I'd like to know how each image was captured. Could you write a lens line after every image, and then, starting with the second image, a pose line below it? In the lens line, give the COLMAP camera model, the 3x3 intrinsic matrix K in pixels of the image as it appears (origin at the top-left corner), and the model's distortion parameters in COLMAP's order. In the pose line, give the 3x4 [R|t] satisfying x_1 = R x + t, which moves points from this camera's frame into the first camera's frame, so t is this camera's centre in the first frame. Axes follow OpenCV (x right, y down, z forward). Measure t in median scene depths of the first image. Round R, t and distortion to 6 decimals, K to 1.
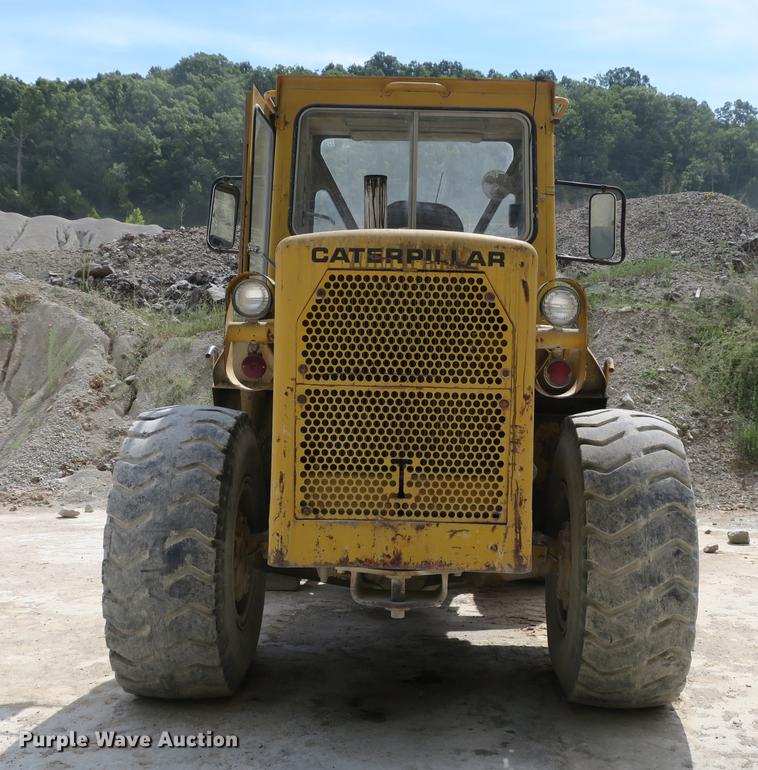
lens RADIAL K [[1096.5, 0, 398.8], [0, 1096.5, 441.3], [0, 0, 1]] dist [-0.003687, -0.011375]
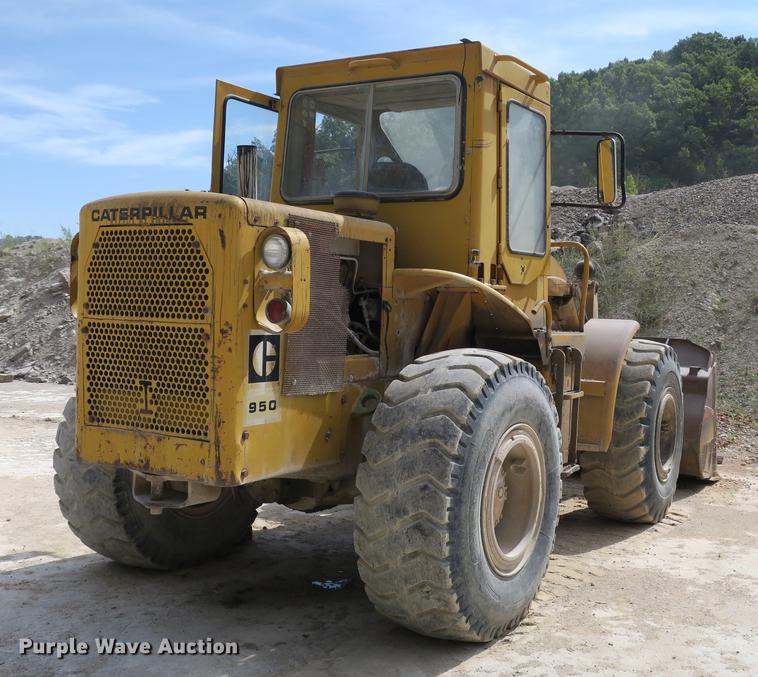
lens RADIAL K [[954.6, 0, 379.0], [0, 954.6, 338.5], [0, 0, 1]] dist [-0.002116, -0.020310]
pose [[0.853555, 0.022696, -0.520508, 0.755166], [-0.044340, 0.998591, -0.029167, -0.011014], [0.519112, 0.047975, 0.853359, 0.232771]]
